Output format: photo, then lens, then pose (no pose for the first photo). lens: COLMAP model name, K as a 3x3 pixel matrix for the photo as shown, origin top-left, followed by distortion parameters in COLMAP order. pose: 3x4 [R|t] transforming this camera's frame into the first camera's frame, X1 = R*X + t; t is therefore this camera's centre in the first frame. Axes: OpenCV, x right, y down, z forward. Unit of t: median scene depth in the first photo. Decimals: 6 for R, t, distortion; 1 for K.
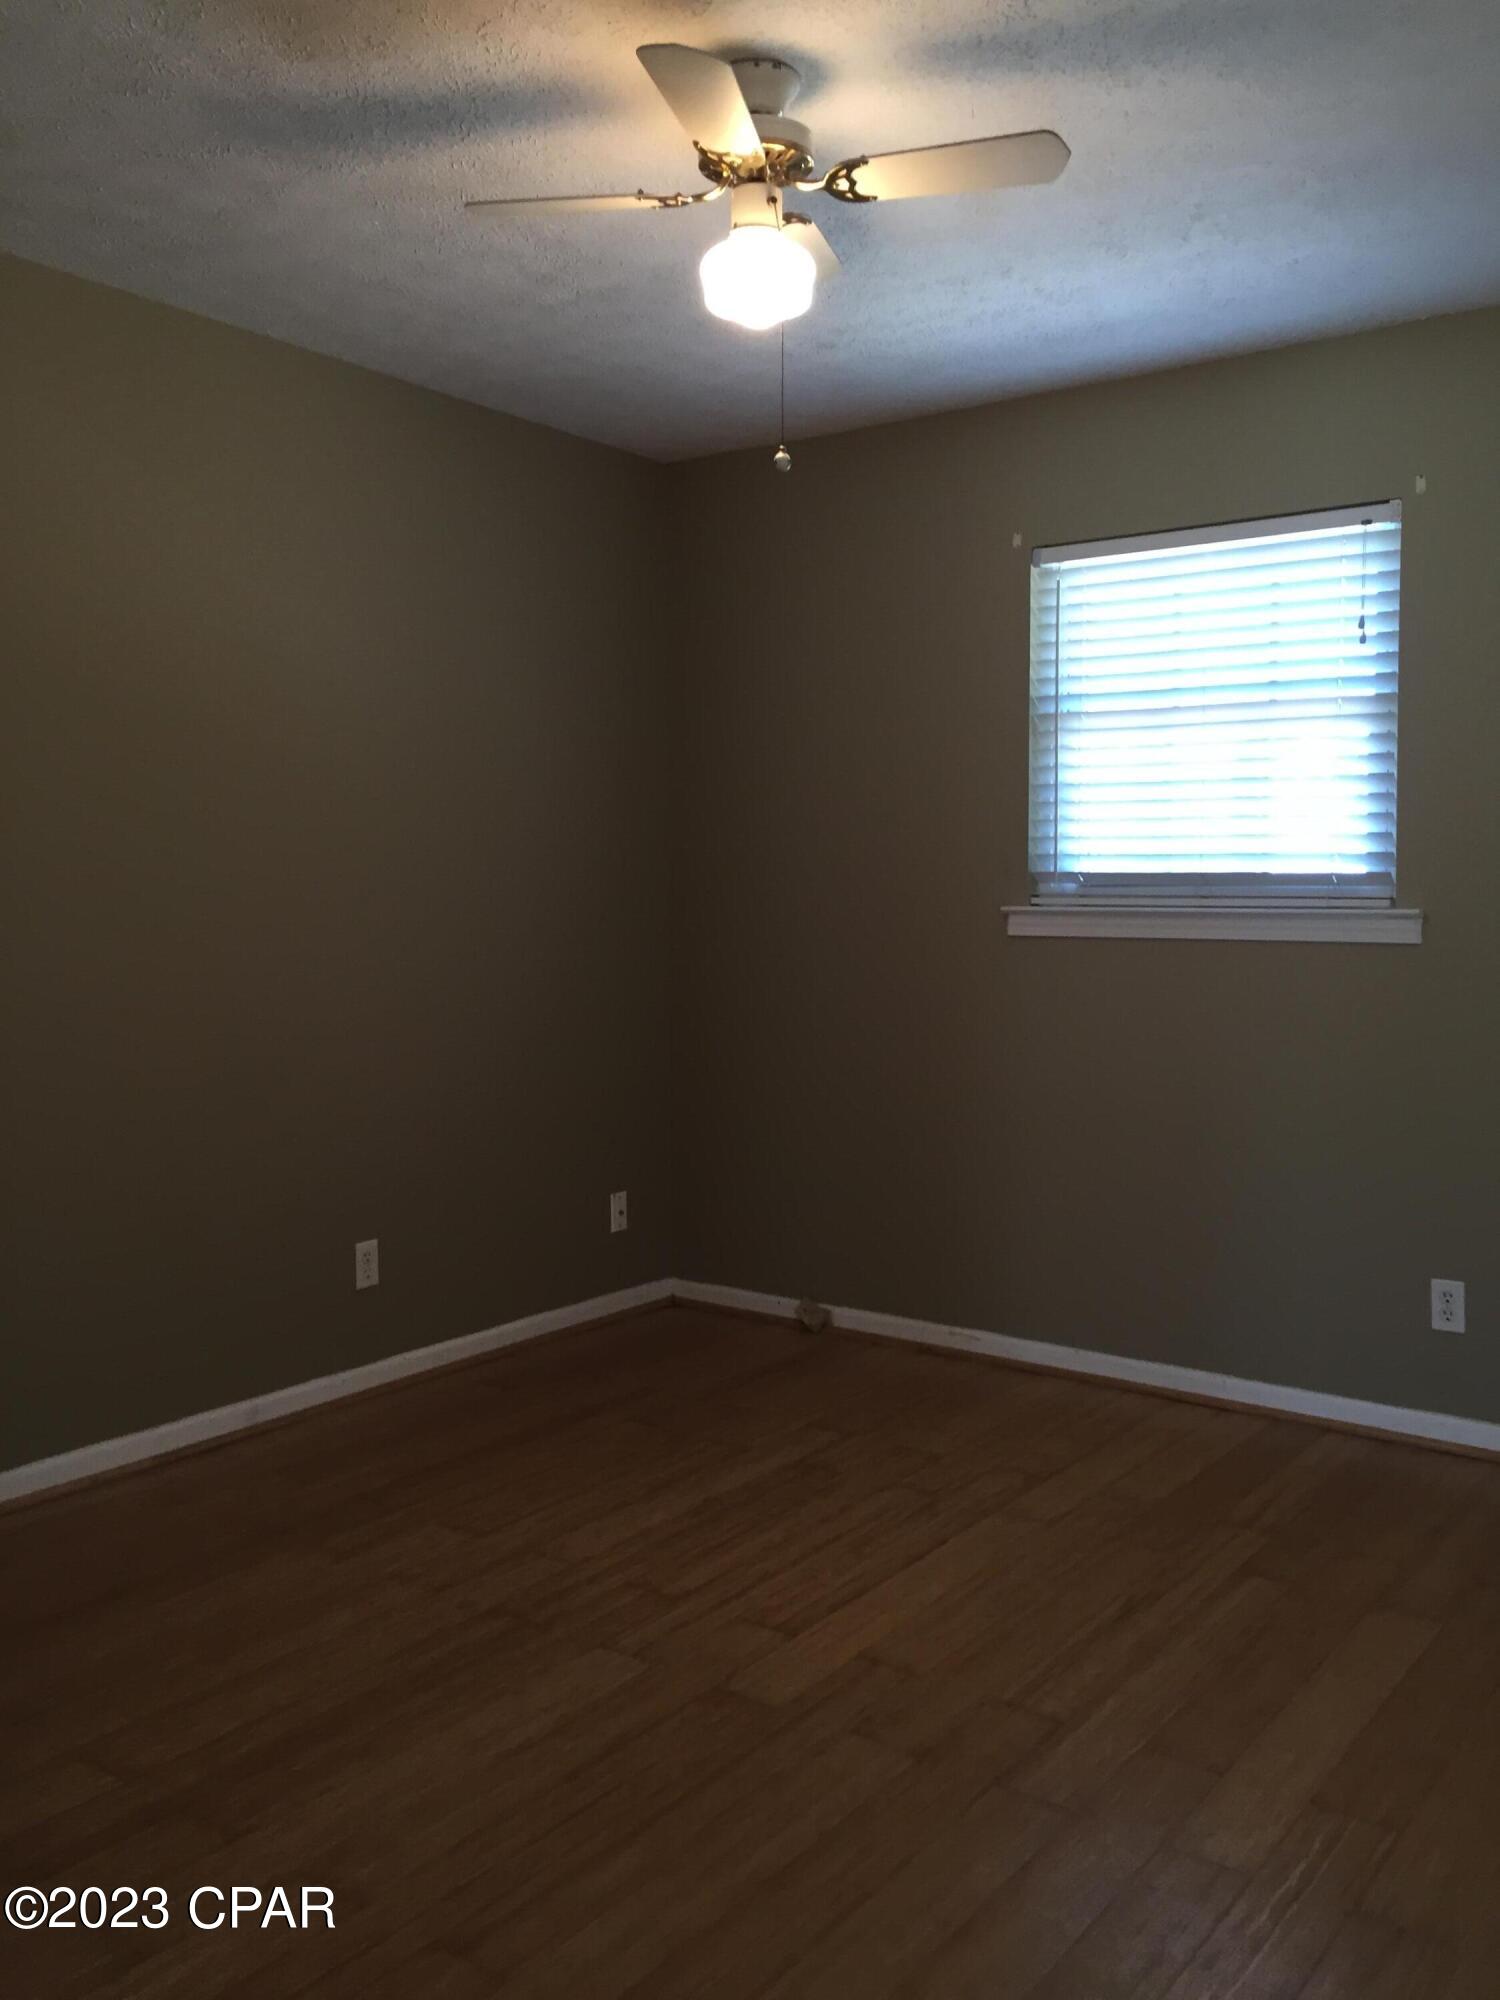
lens RADIAL K [[1713.4, 0, 750.0], [0, 1713.4, 1000.0], [0, 0, 1]] dist [0.013769, -0.000979]
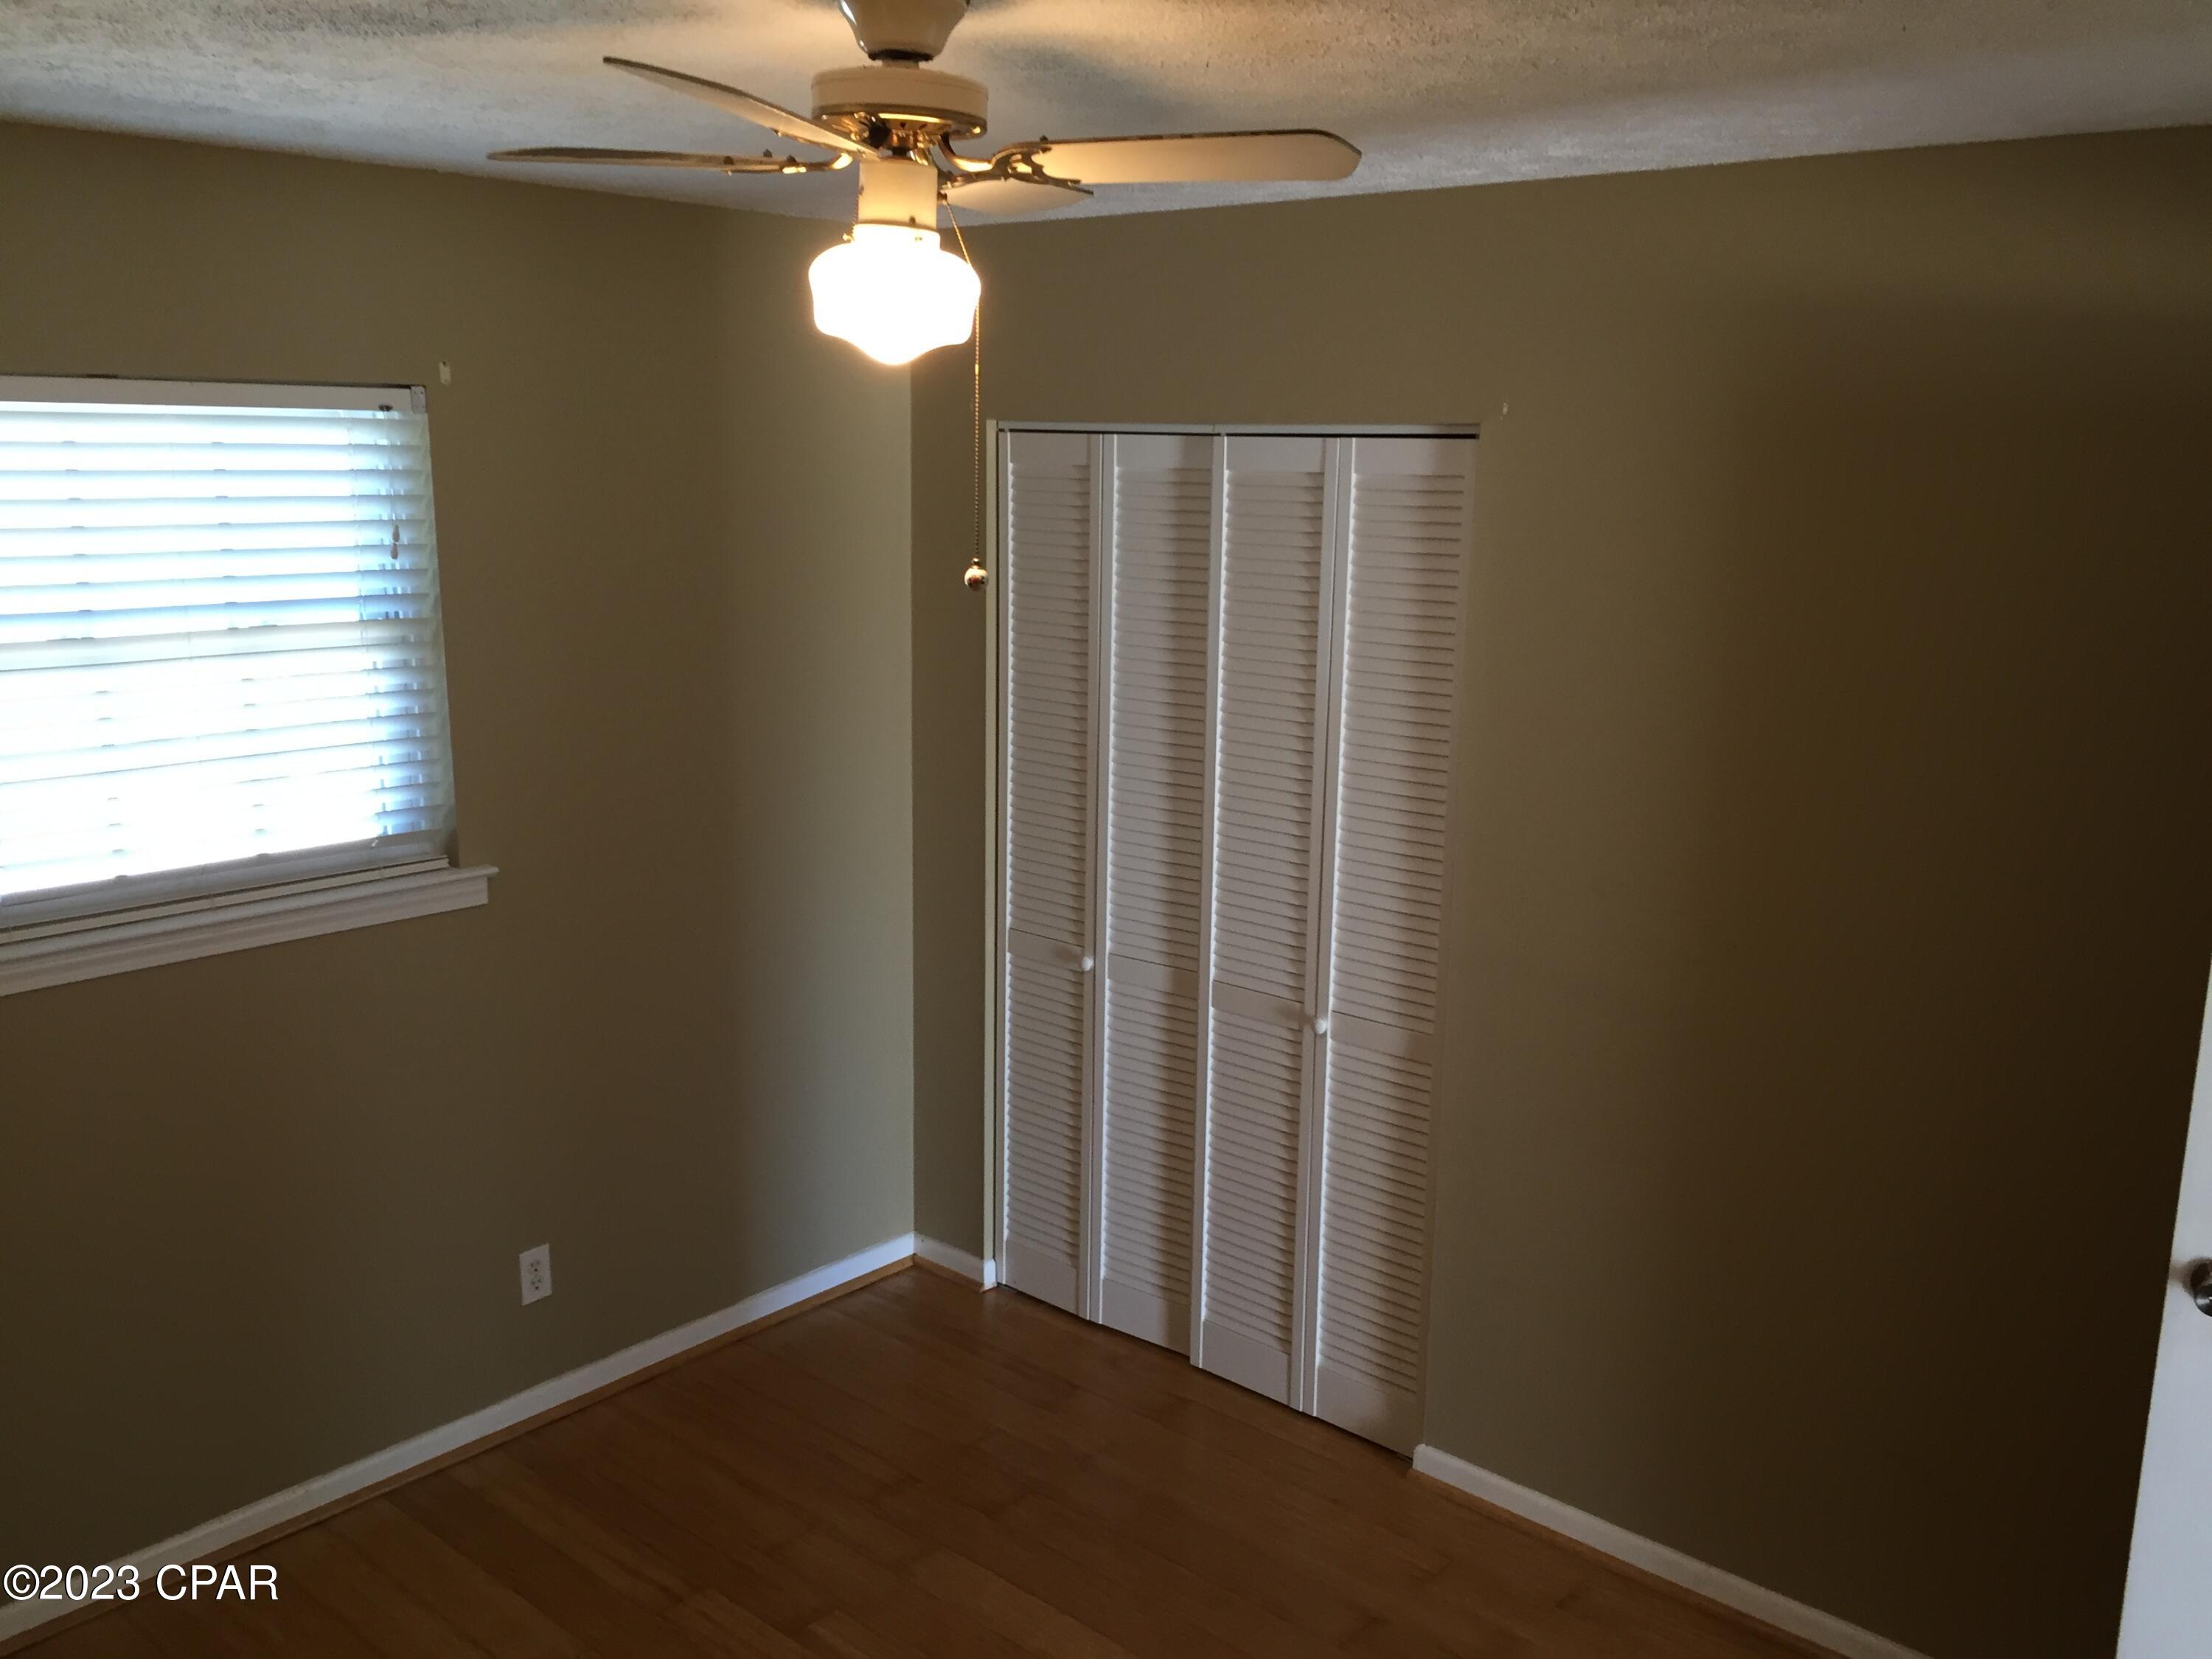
lens RADIAL K [[1895.0, 0, 1106.0], [0, 1895.0, 829.5], [0, 0, 1]] dist [0.013769, -0.000979]
pose [[0.087033, -0.199807, 0.975962, -0.518035], [0.043836, 0.979499, 0.196622, -0.245354], [-0.995241, 0.025670, 0.094007, 0.587531]]
